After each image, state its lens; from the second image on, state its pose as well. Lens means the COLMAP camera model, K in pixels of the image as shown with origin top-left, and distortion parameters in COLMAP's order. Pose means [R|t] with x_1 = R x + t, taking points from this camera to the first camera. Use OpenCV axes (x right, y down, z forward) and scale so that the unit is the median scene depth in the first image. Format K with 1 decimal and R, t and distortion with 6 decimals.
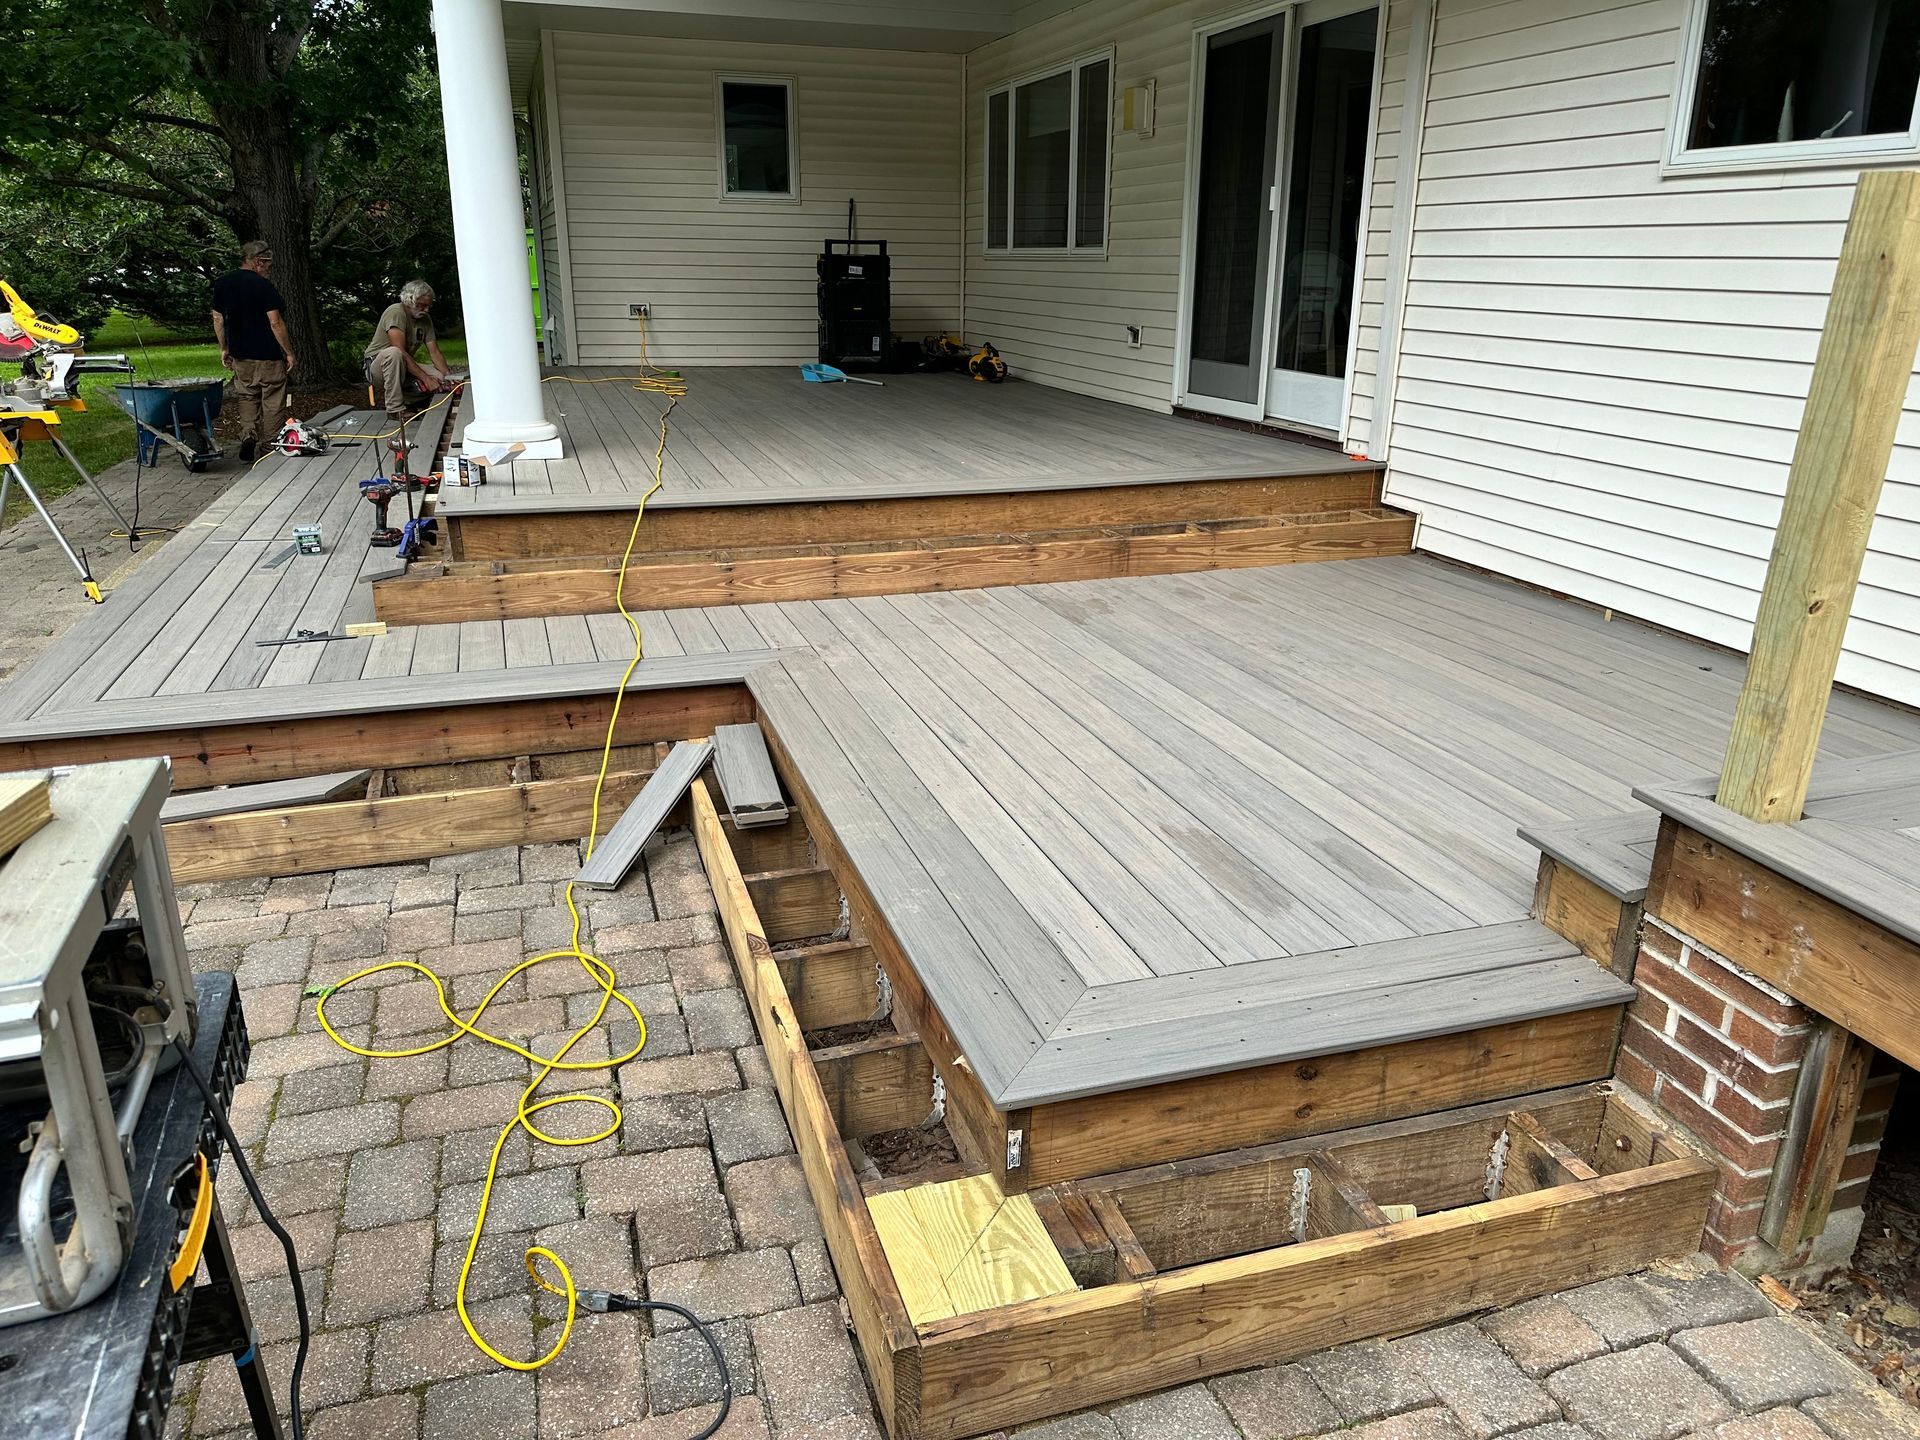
lens RADIAL K [[1356.6, 0, 968.1], [0, 1356.6, 725.8], [0, 0, 1]] dist [0.090686, -0.097451]
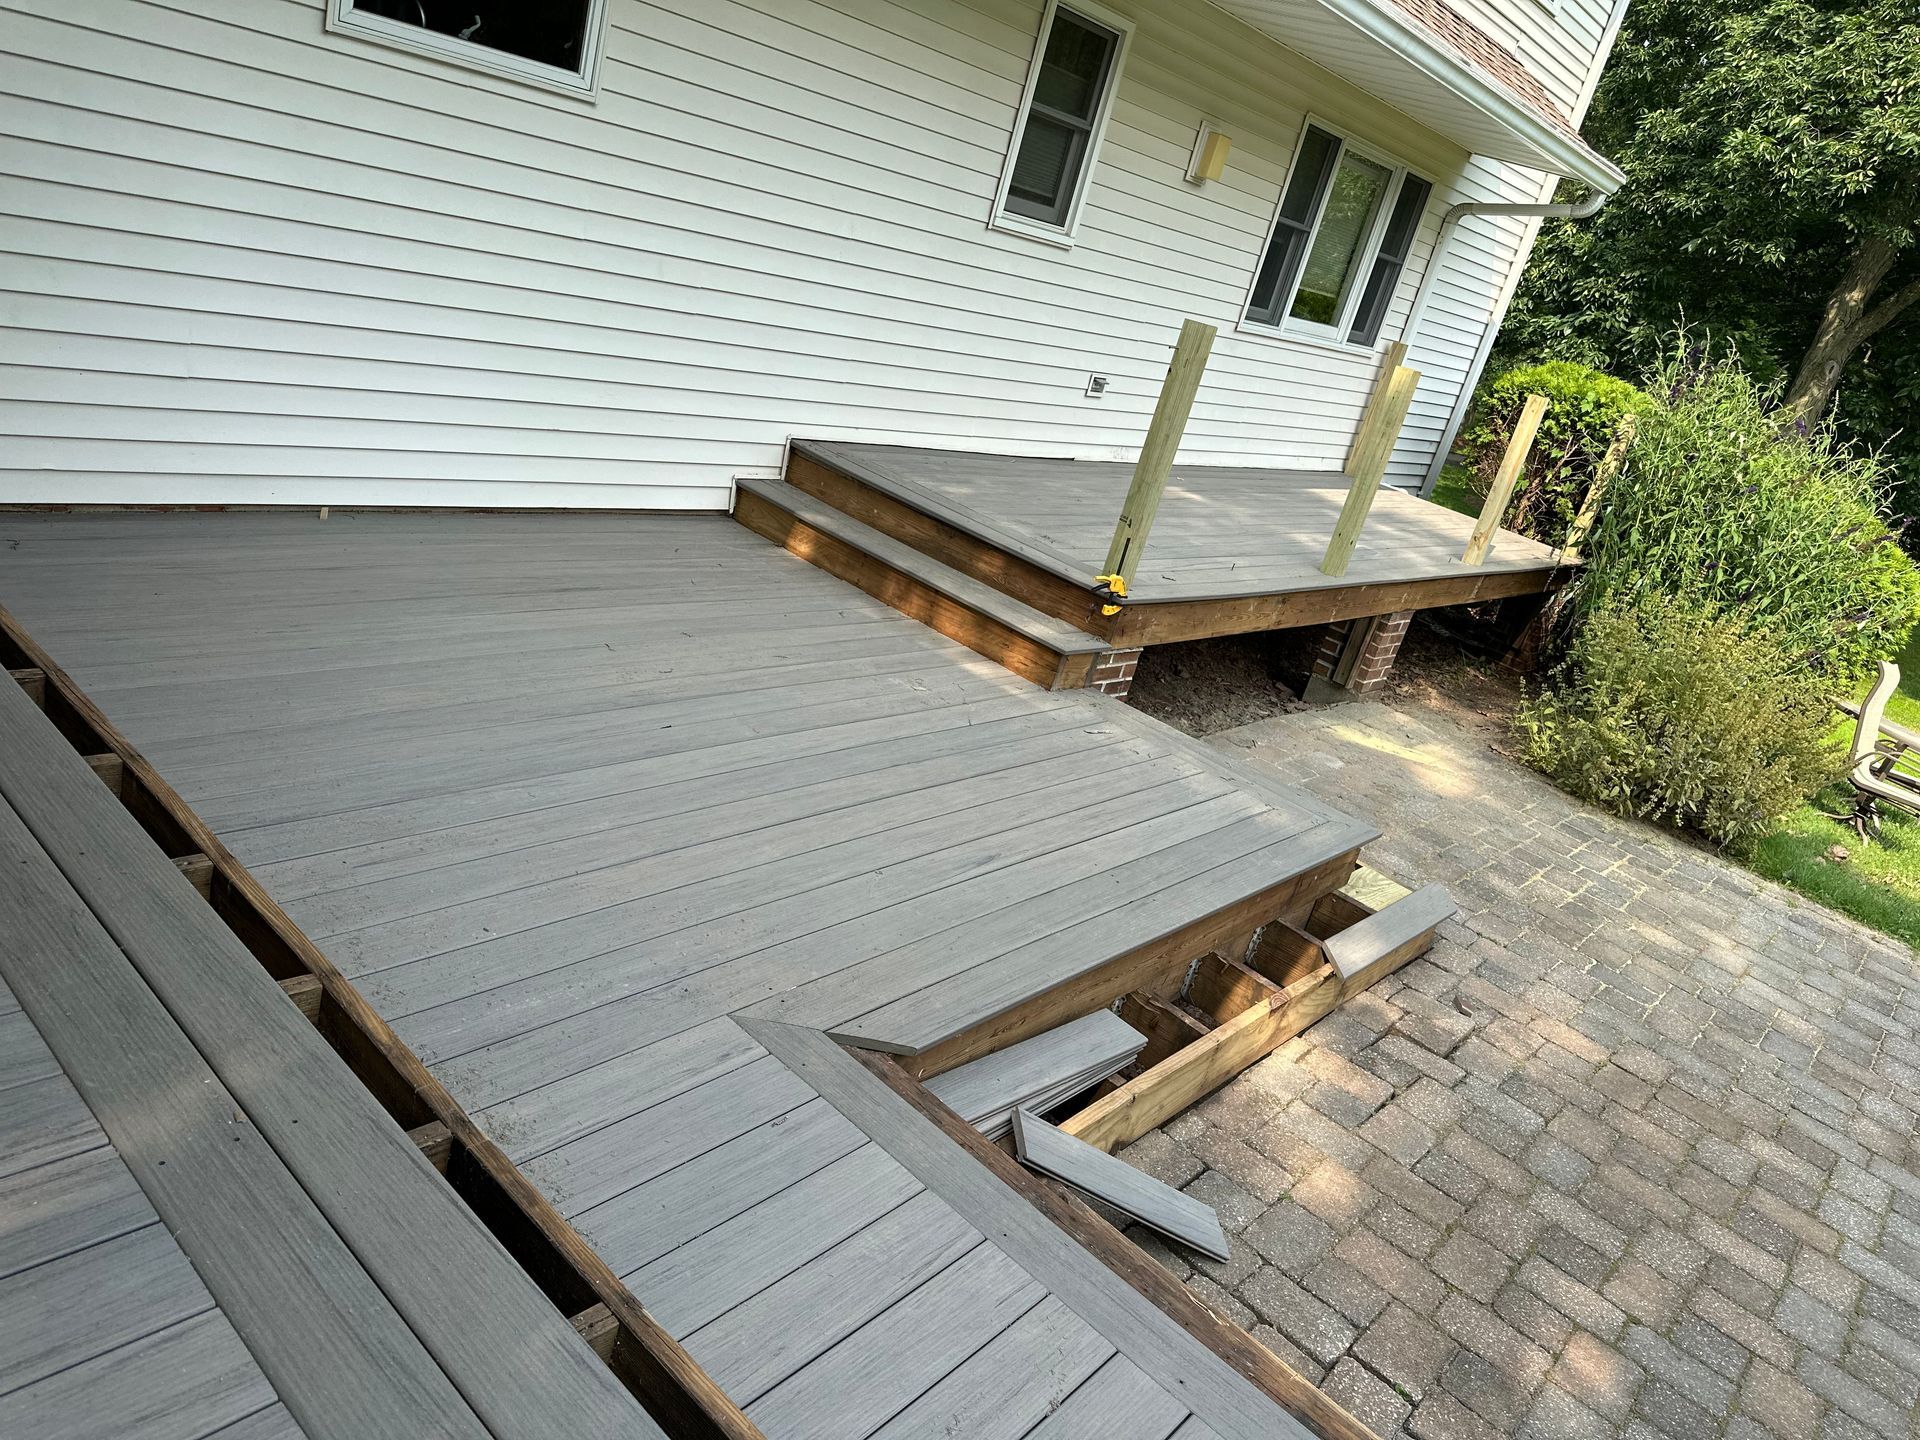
lens RADIAL K [[1356.6, 0, 968.1], [0, 1356.6, 725.8], [0, 0, 1]] dist [0.090686, -0.097451]
pose [[-0.500733, -0.443261, 0.743495, -0.679706], [0.019206, 0.853034, 0.521502, -0.578388], [-0.865388, 0.275413, -0.418629, 1.392854]]
